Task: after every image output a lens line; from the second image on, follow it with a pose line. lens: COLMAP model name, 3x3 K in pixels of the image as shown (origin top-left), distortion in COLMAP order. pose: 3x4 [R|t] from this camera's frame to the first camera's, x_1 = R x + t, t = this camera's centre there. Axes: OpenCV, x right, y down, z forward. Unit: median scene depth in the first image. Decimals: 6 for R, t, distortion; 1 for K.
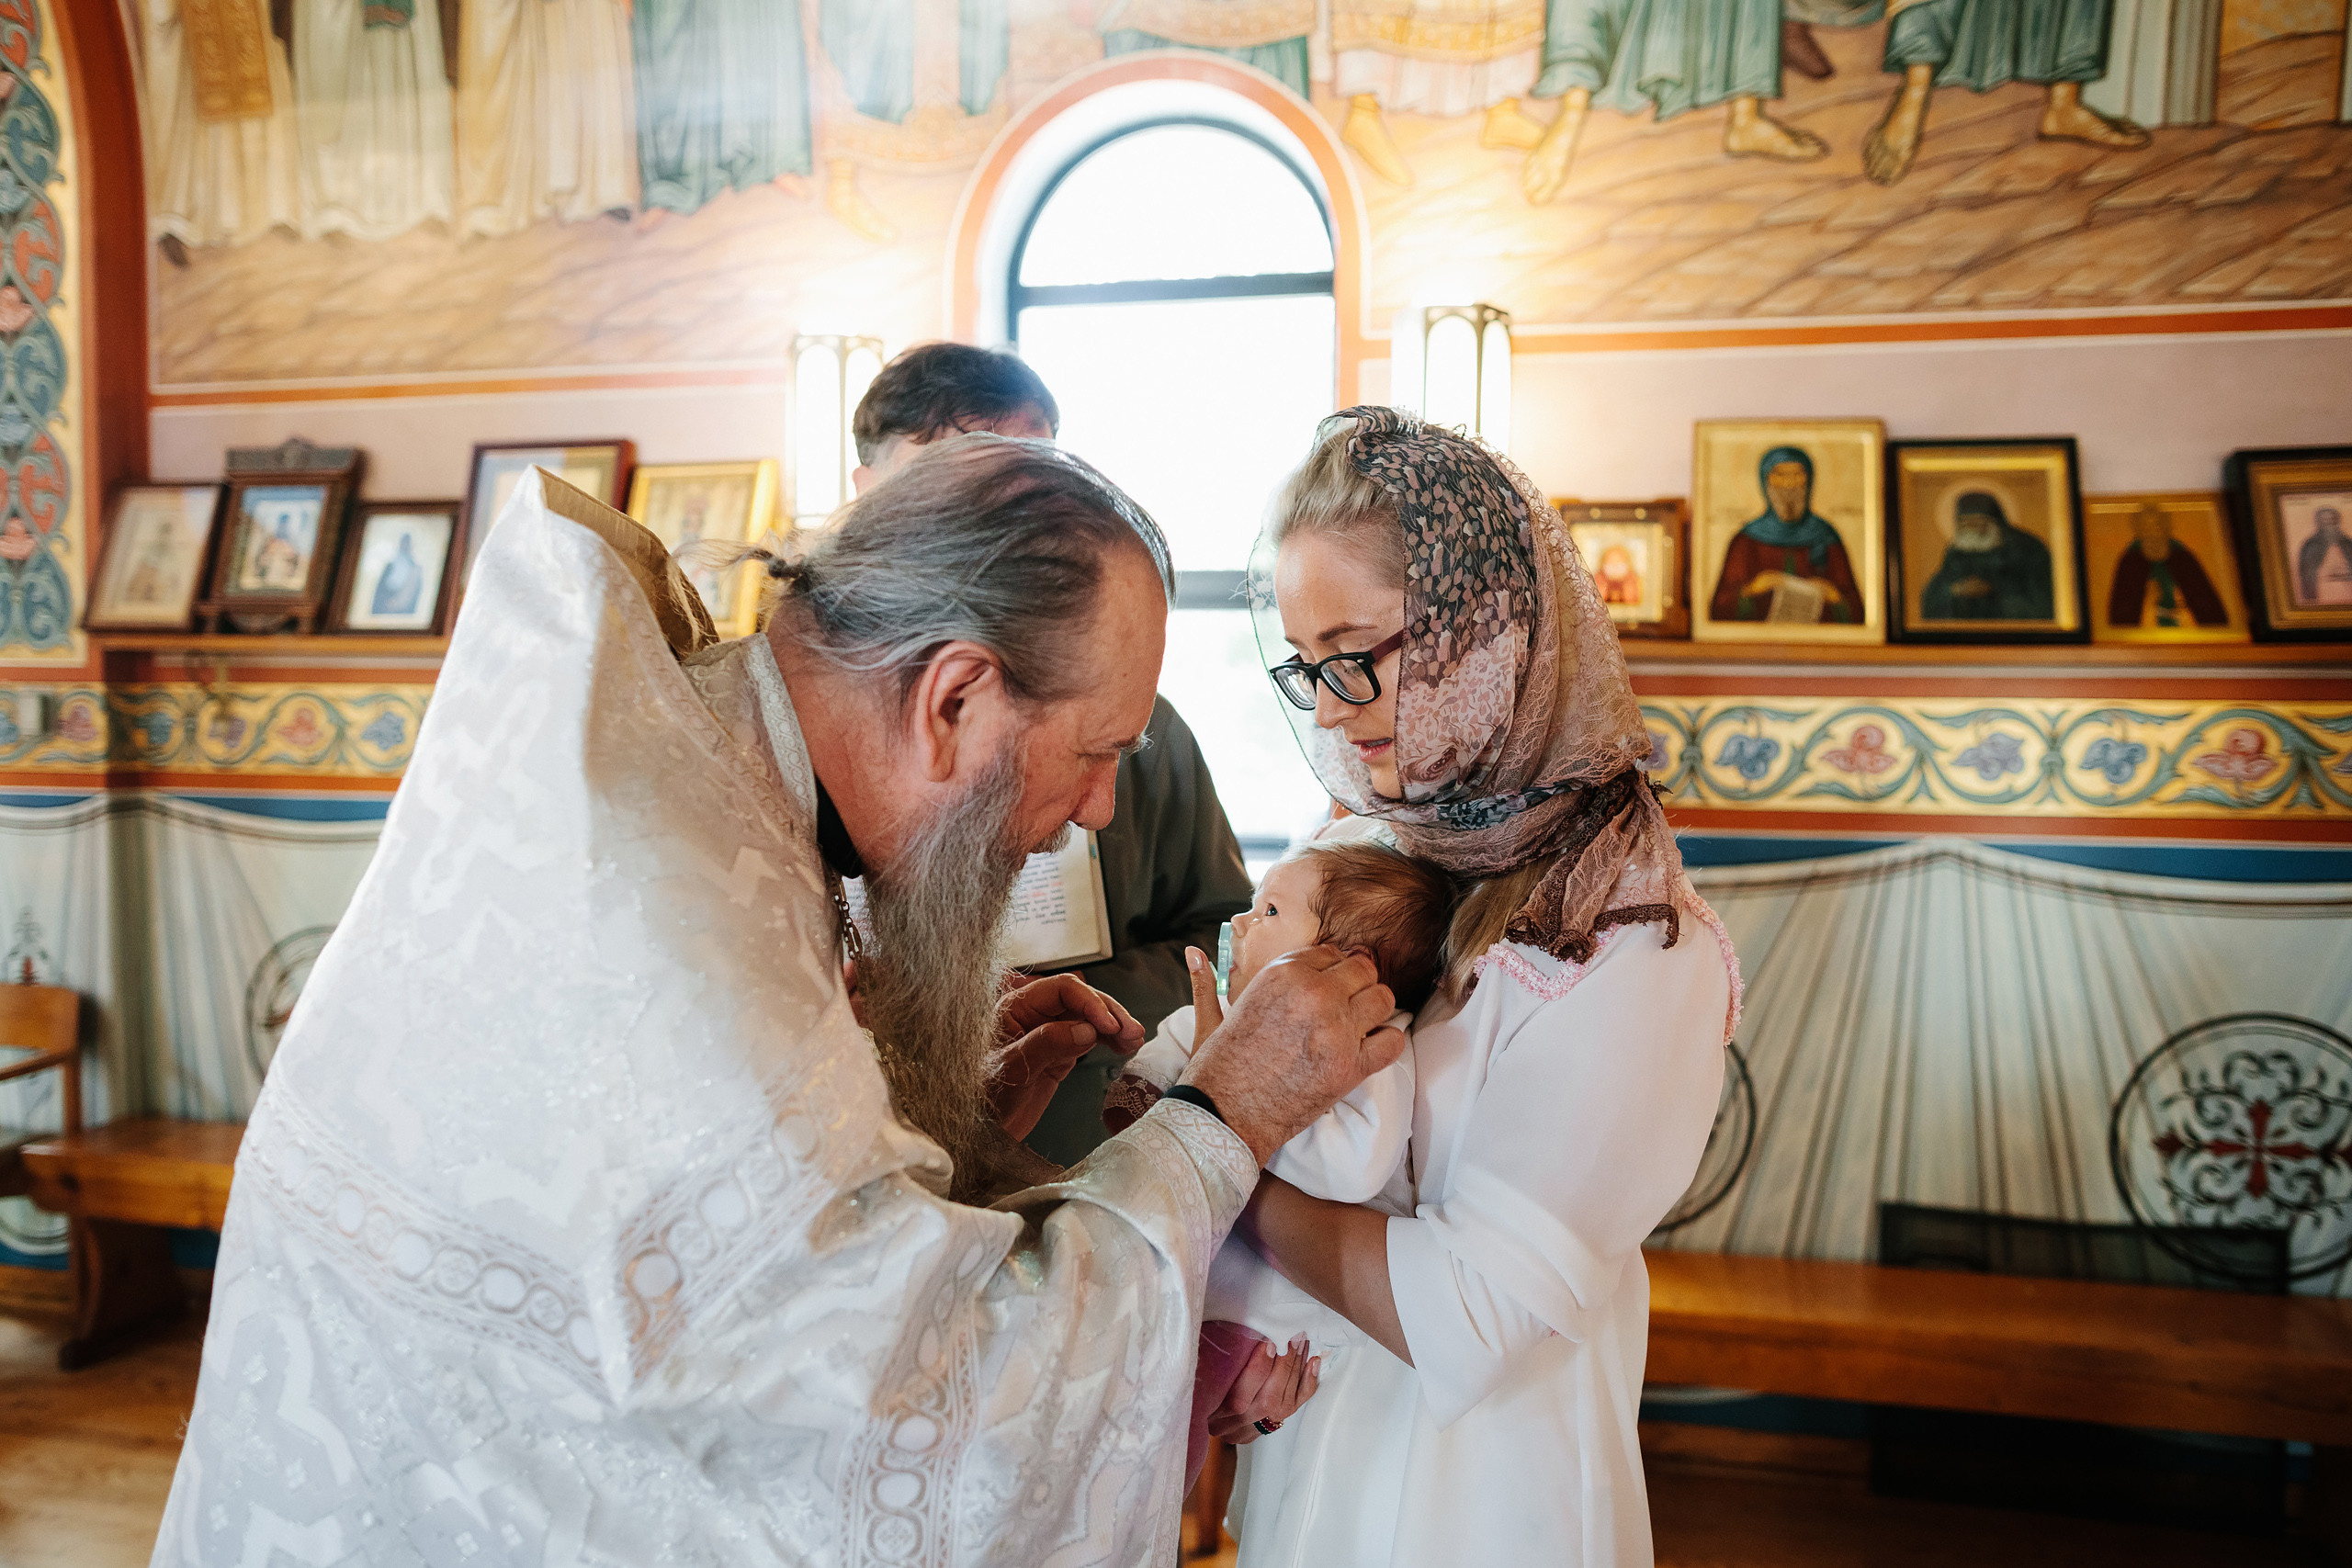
lens RADIAL K [[1655.4, 0, 1201.2], [0, 1655.4, 783.2], [0, 0, 1]] dist [-0.047350, 0.043106]
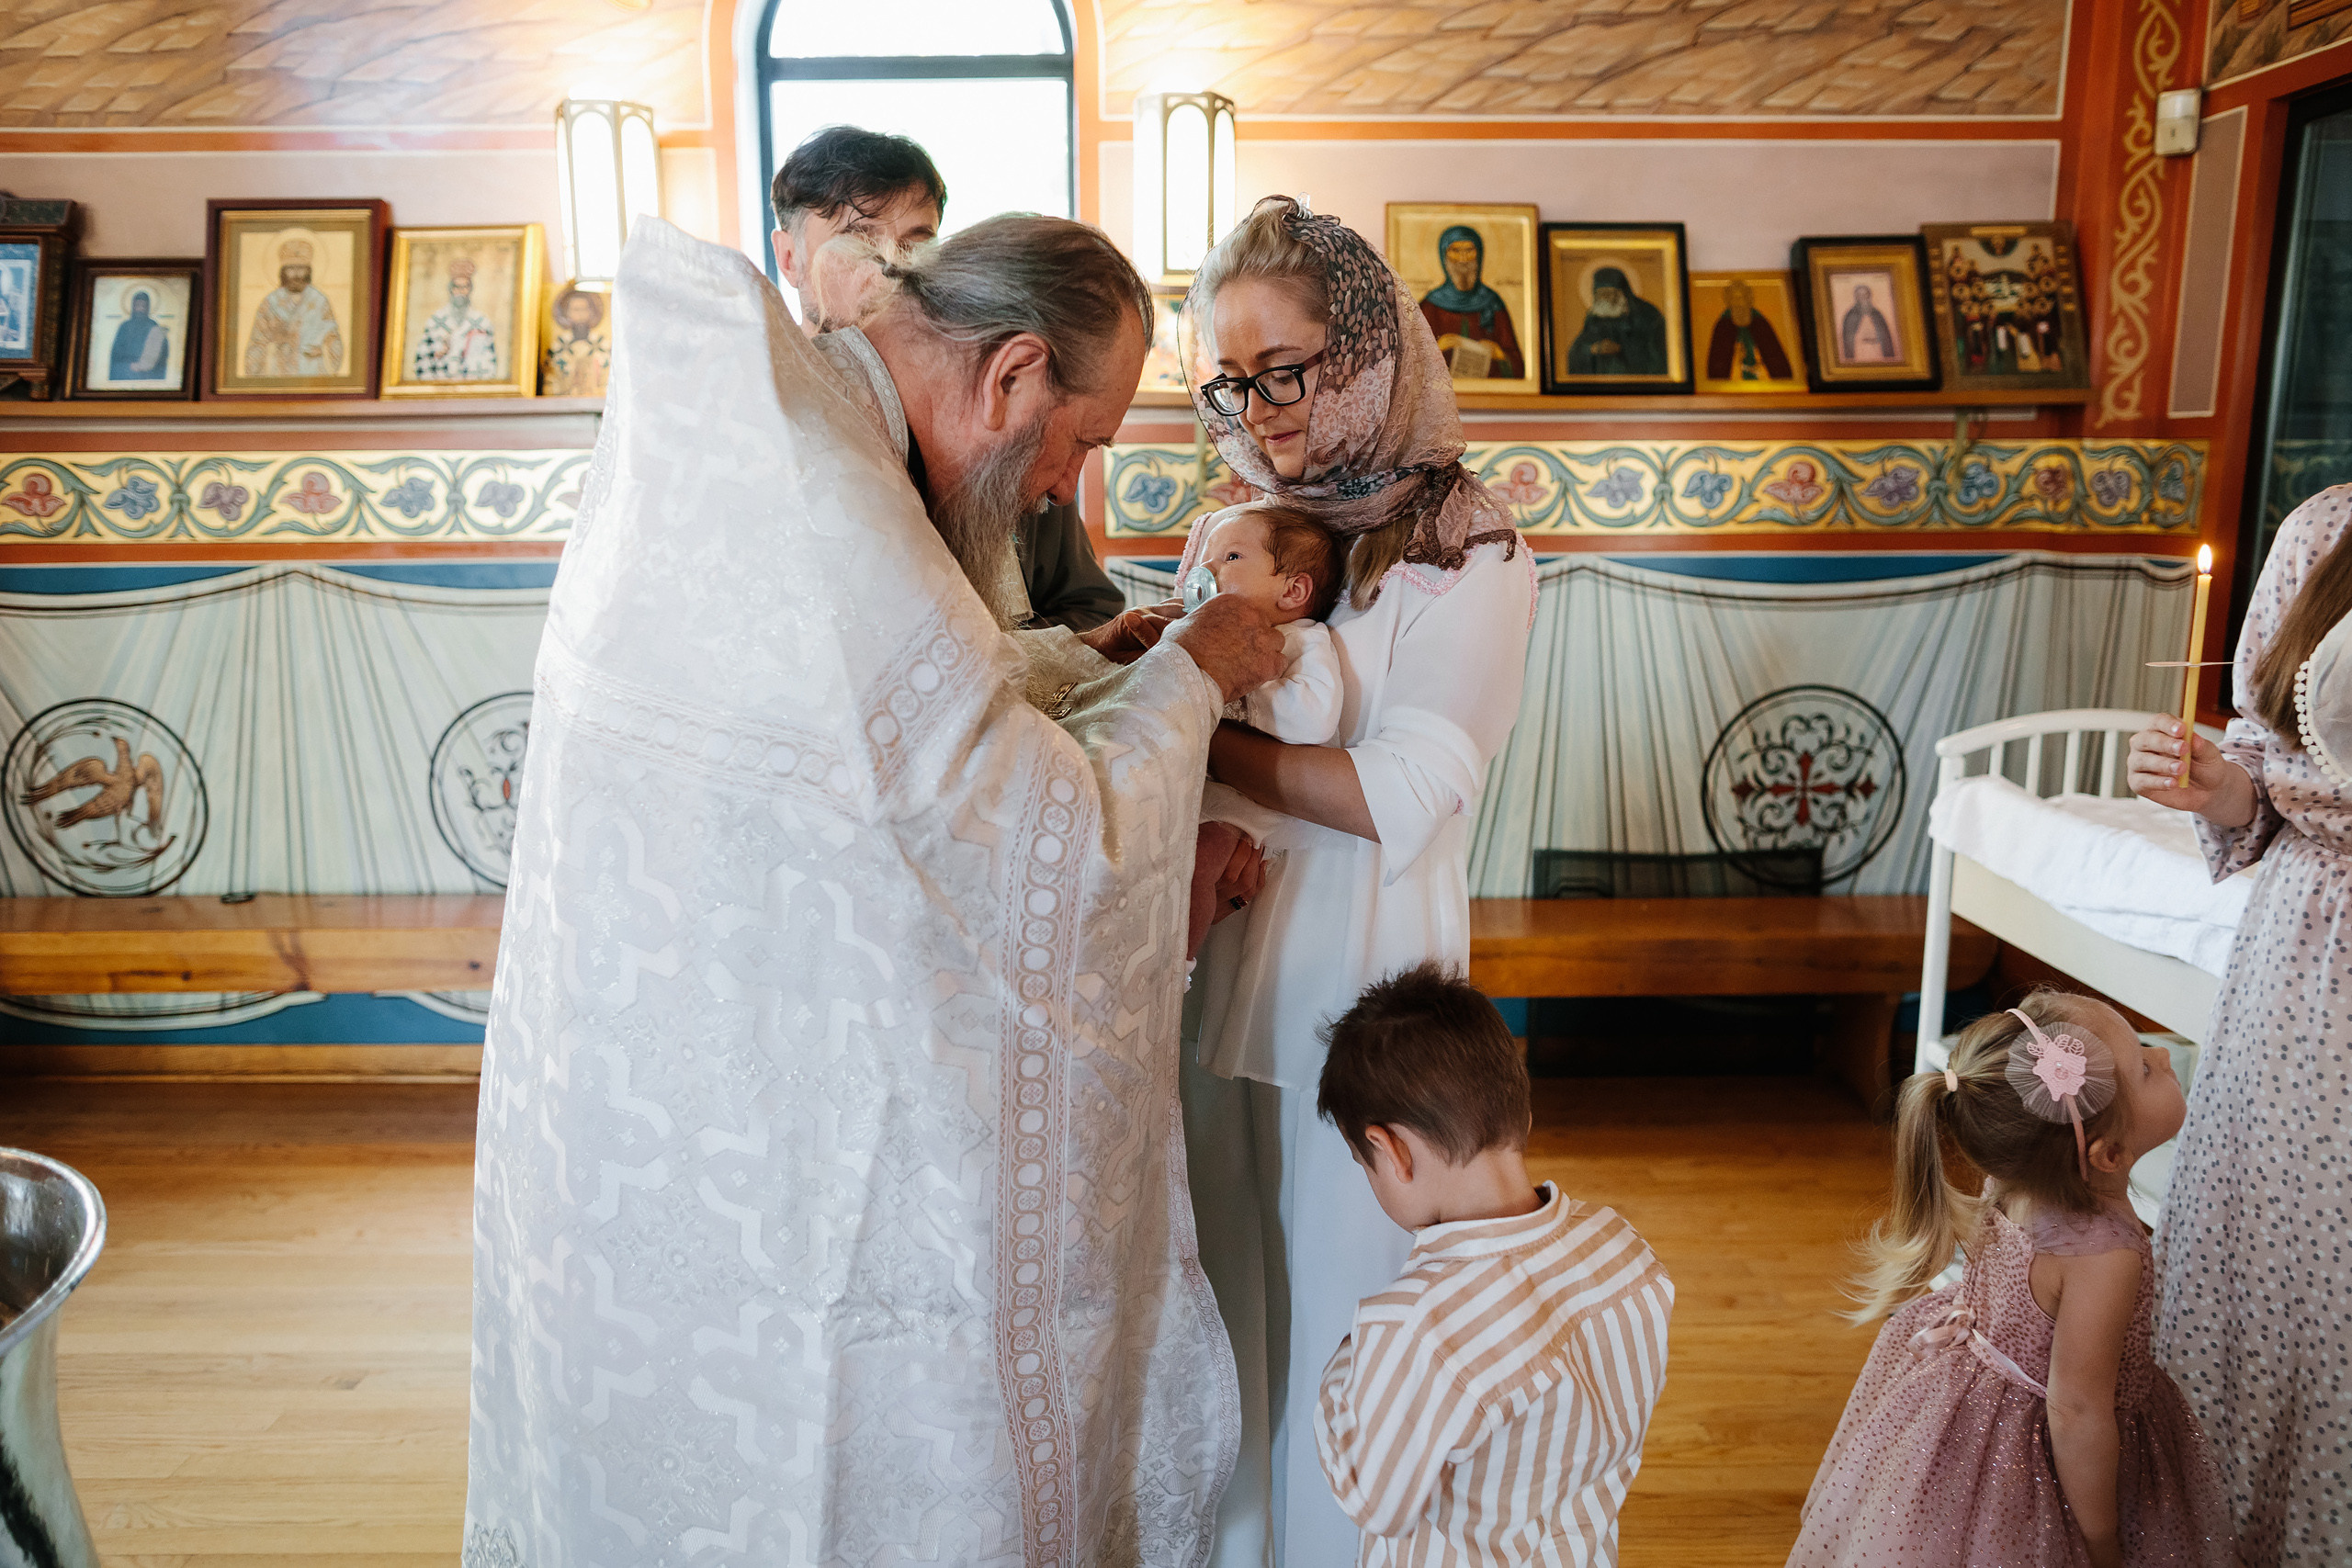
lens RADIAL K [[1655.4, 0, 1185.2], [0, 1655.4, 793.2], [0, 0, 1]] dist [-0.047350, 0.043106]
pose [[0.973121, -0.057318, 0.223049, -0.128780], [0.027005, 0.990251, 0.136654, 0.033619], [-0.228707, -0.126957, 0.965181, -0.158601]]
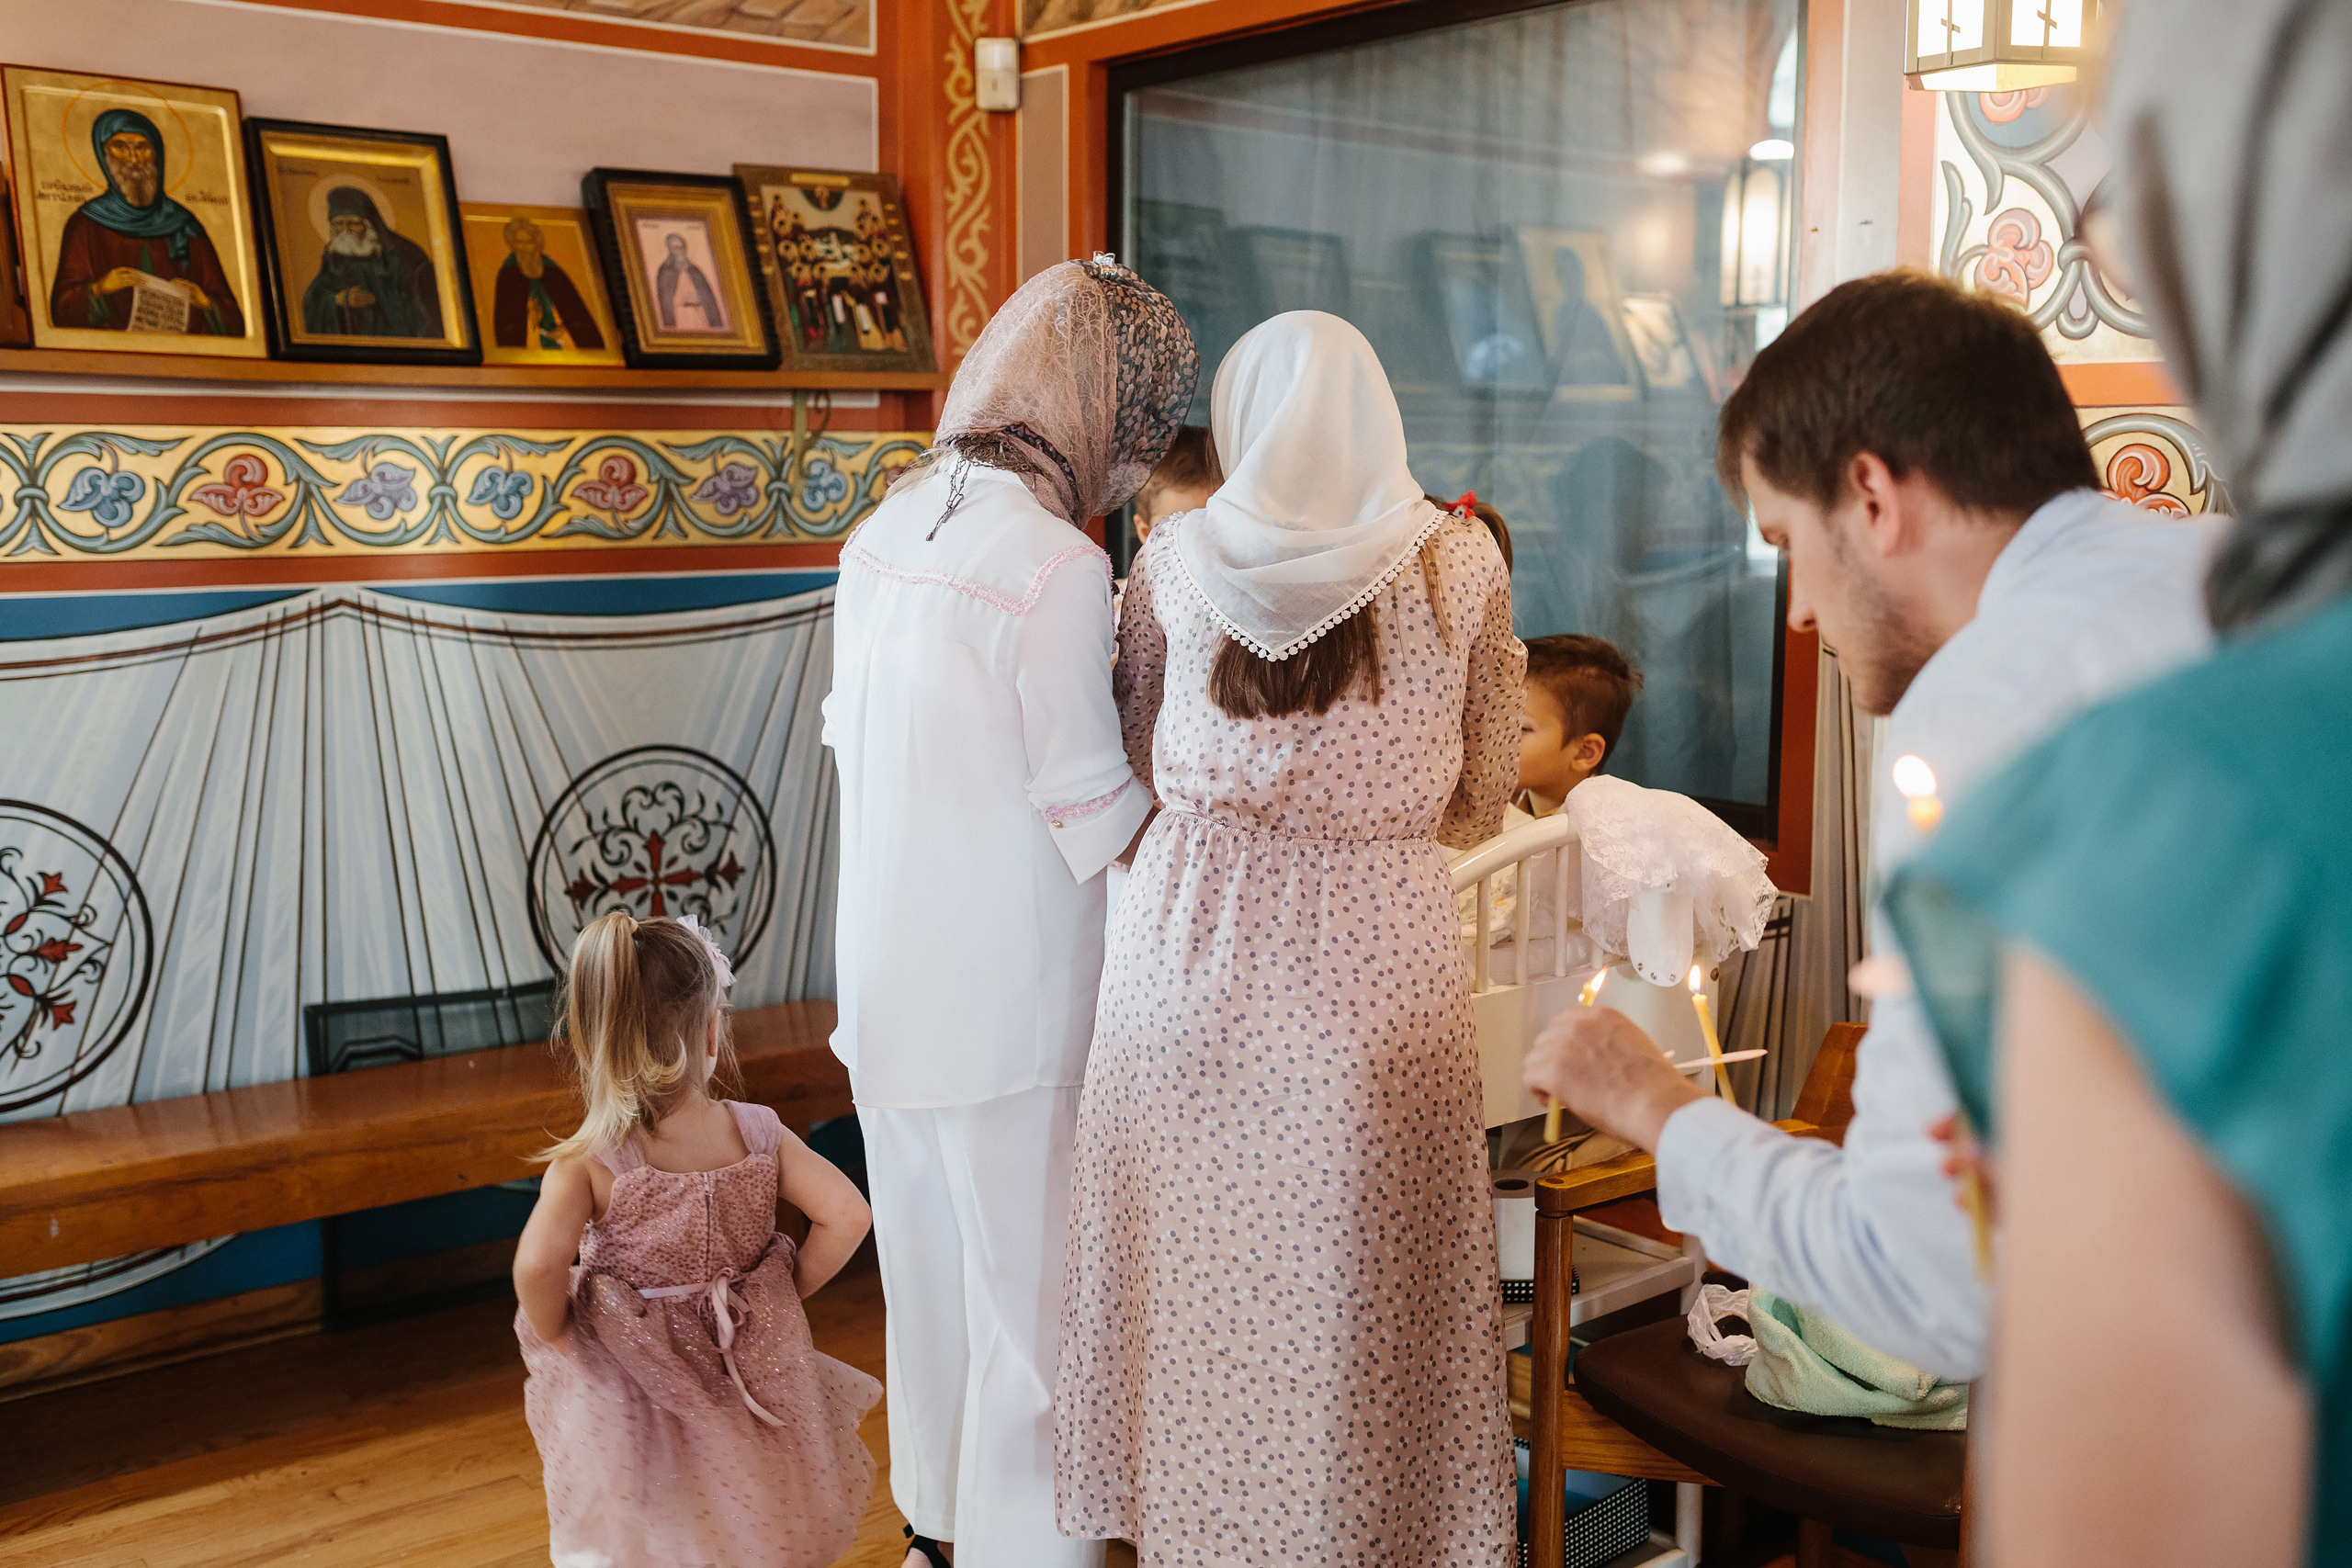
lens RADIAL K [[2300.1, 0, 1206.5], [0, 2300.1, 807.4], [0, 0, 1]] dist [-0.031559, 0.000000]
pose [[0.615852, -0.118835, 0.778848, -0.235007], [0.045112, 0.992256, 0.115726, 0.031196], [-0.786569, -0.036134, 0.616444, -0.131306]]
